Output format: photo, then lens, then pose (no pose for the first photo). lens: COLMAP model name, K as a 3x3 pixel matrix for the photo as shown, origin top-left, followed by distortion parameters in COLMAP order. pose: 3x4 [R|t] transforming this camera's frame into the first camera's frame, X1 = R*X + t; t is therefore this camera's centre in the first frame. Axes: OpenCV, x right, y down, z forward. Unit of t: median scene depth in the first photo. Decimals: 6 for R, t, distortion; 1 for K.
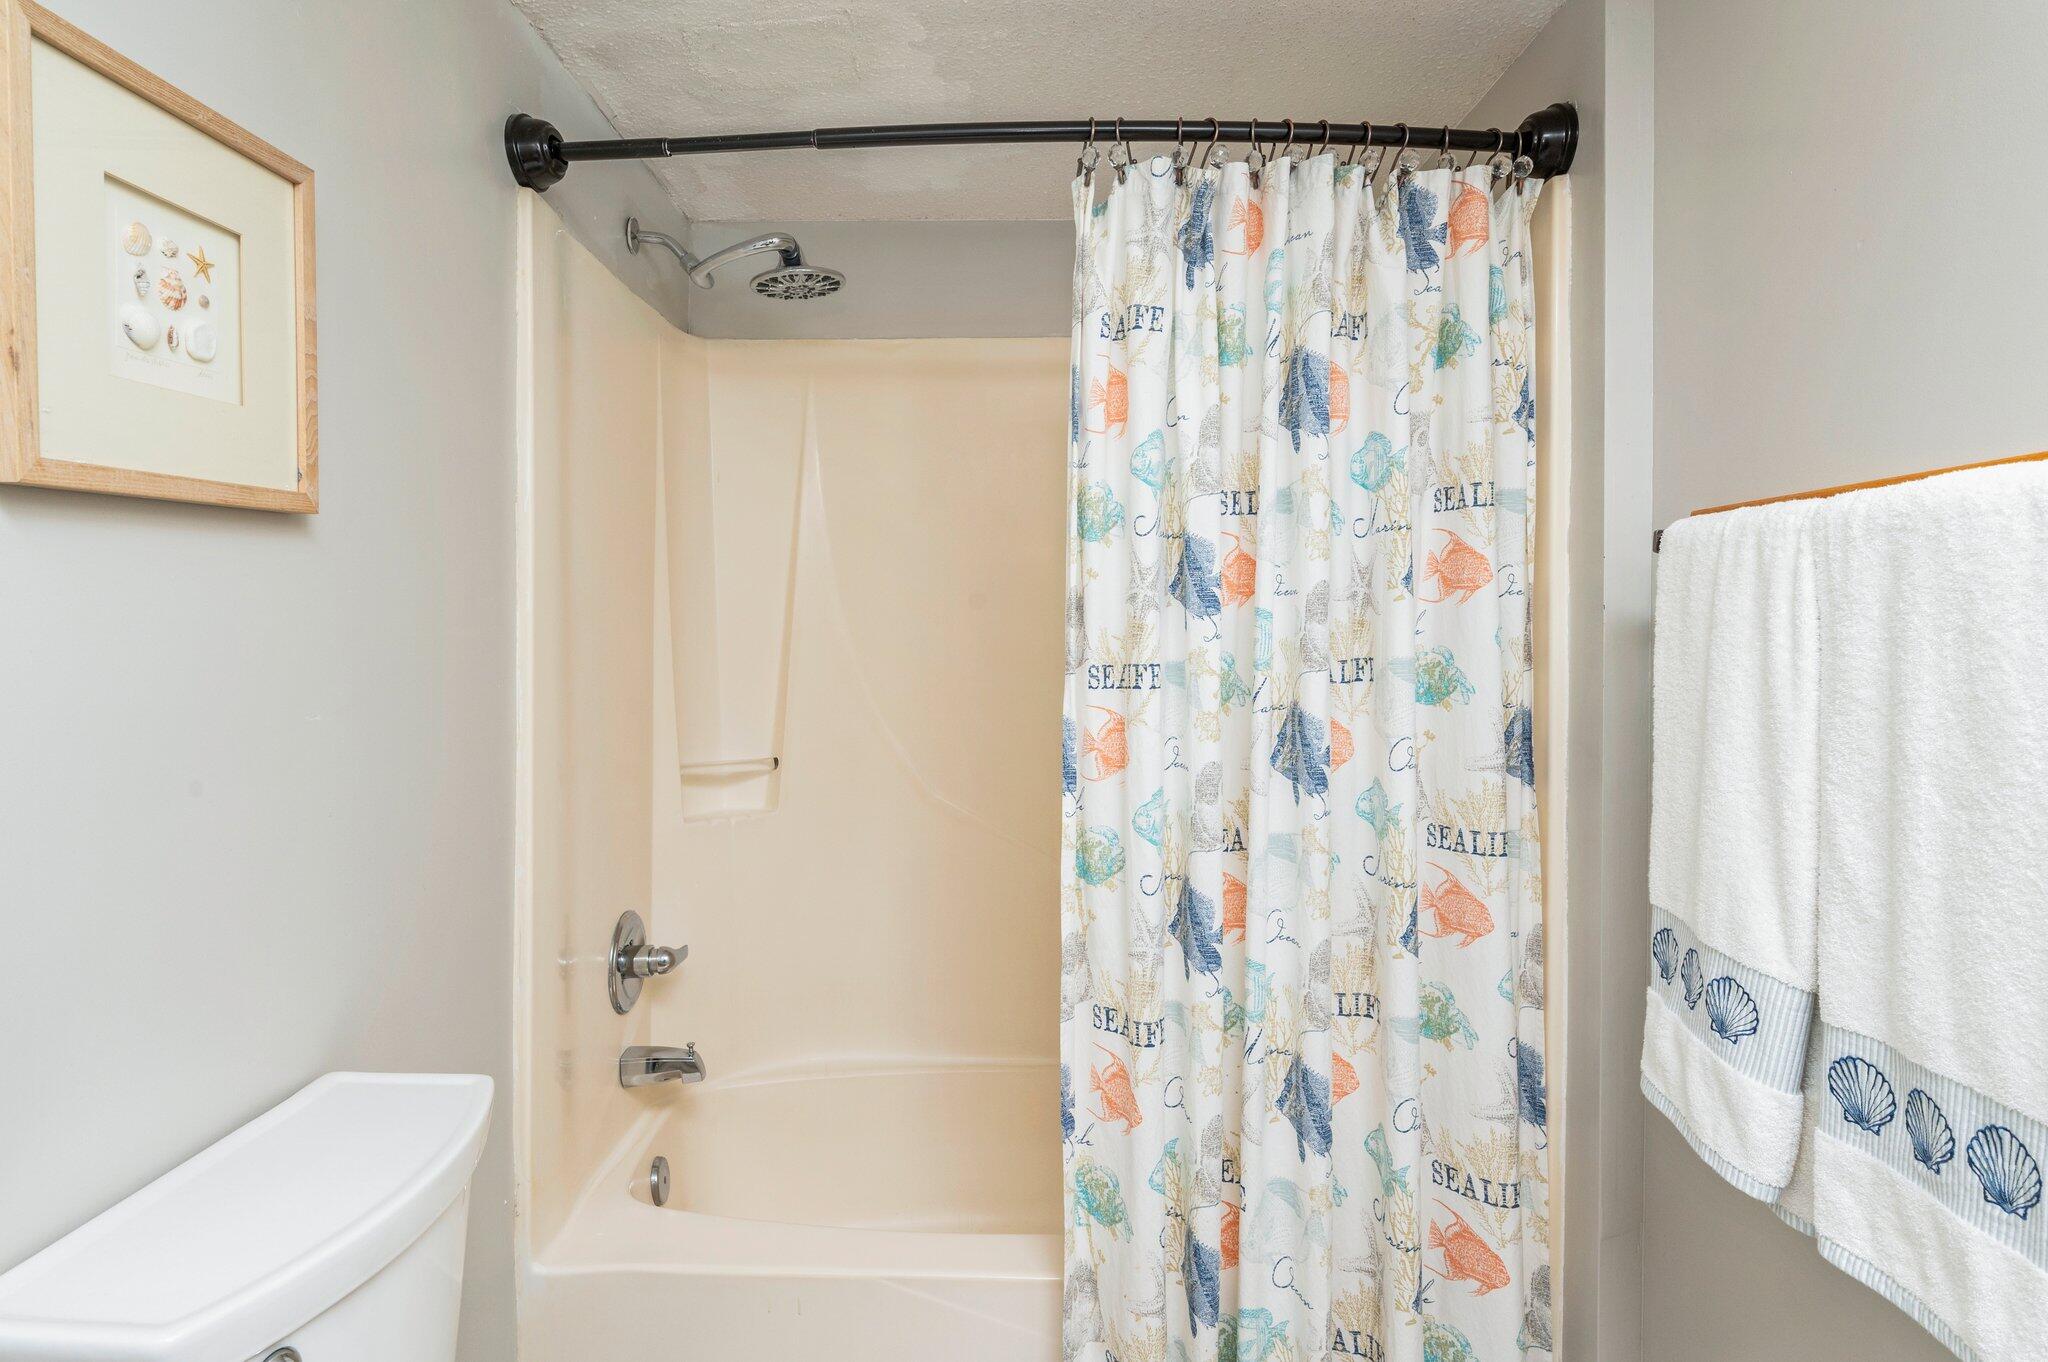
lens RADIAL K [[1220.8, 0, 1027.7], [0, 1220.8, 659.6], [0, 0, 1]] dist [-0.010876, -0.001728]
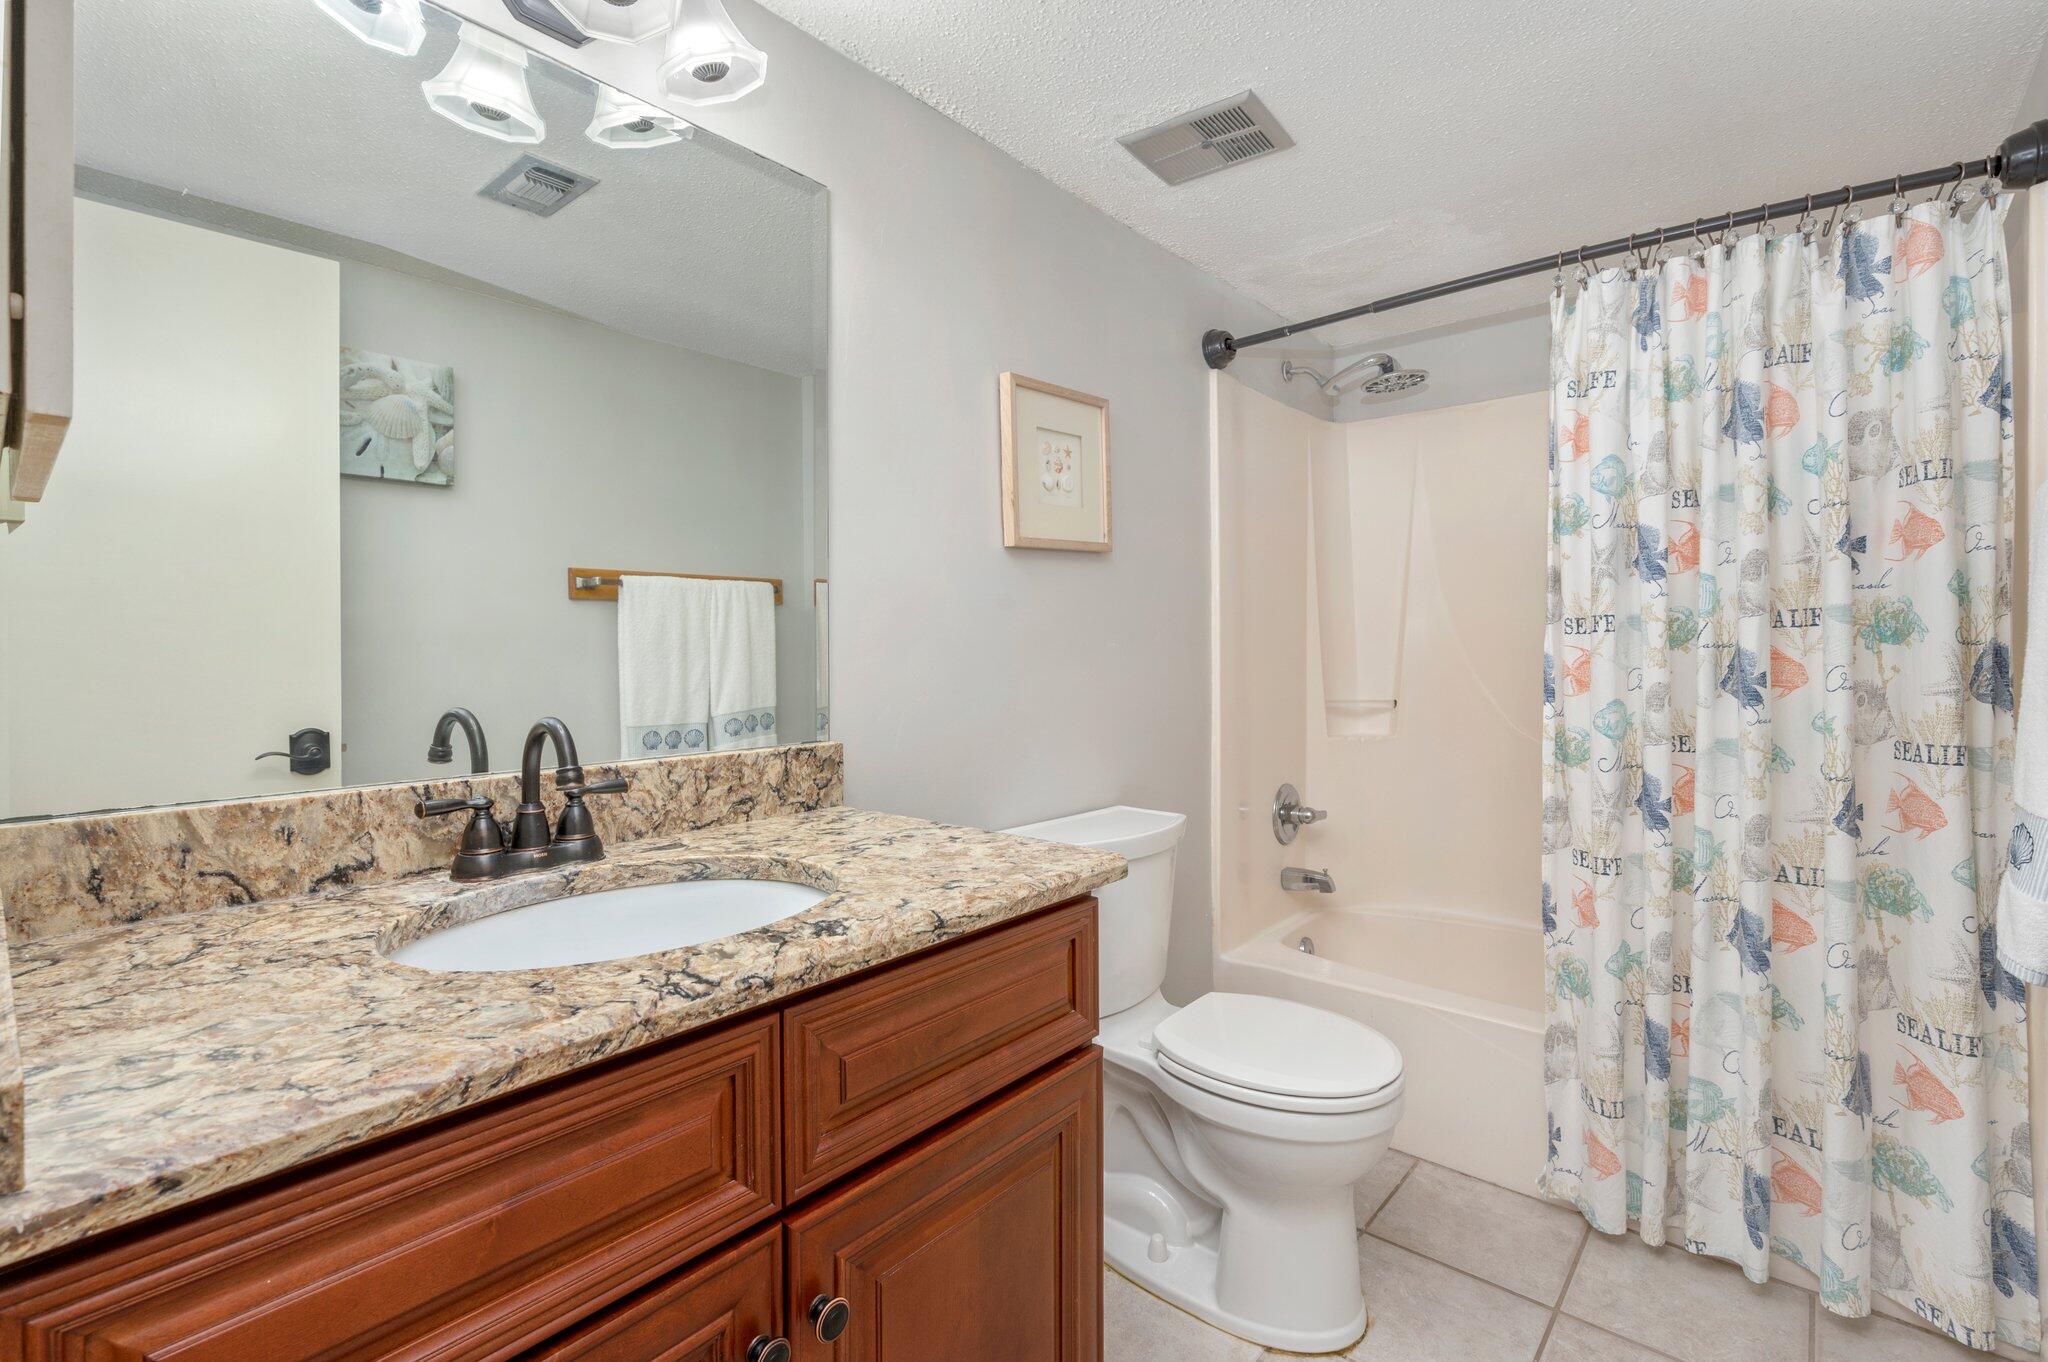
lens RADIAL K [[930.0, 0, 1030.9], [0, 930.0, 668.8], [0, 0, 1]] dist [0.001201, 0.000814]
pose [[0.800930, 0.002192, -0.598754, 0.210158], [0.006033, 0.999913, 0.011730, 0.049433], [0.598727, -0.013007, 0.800847, -0.303172]]
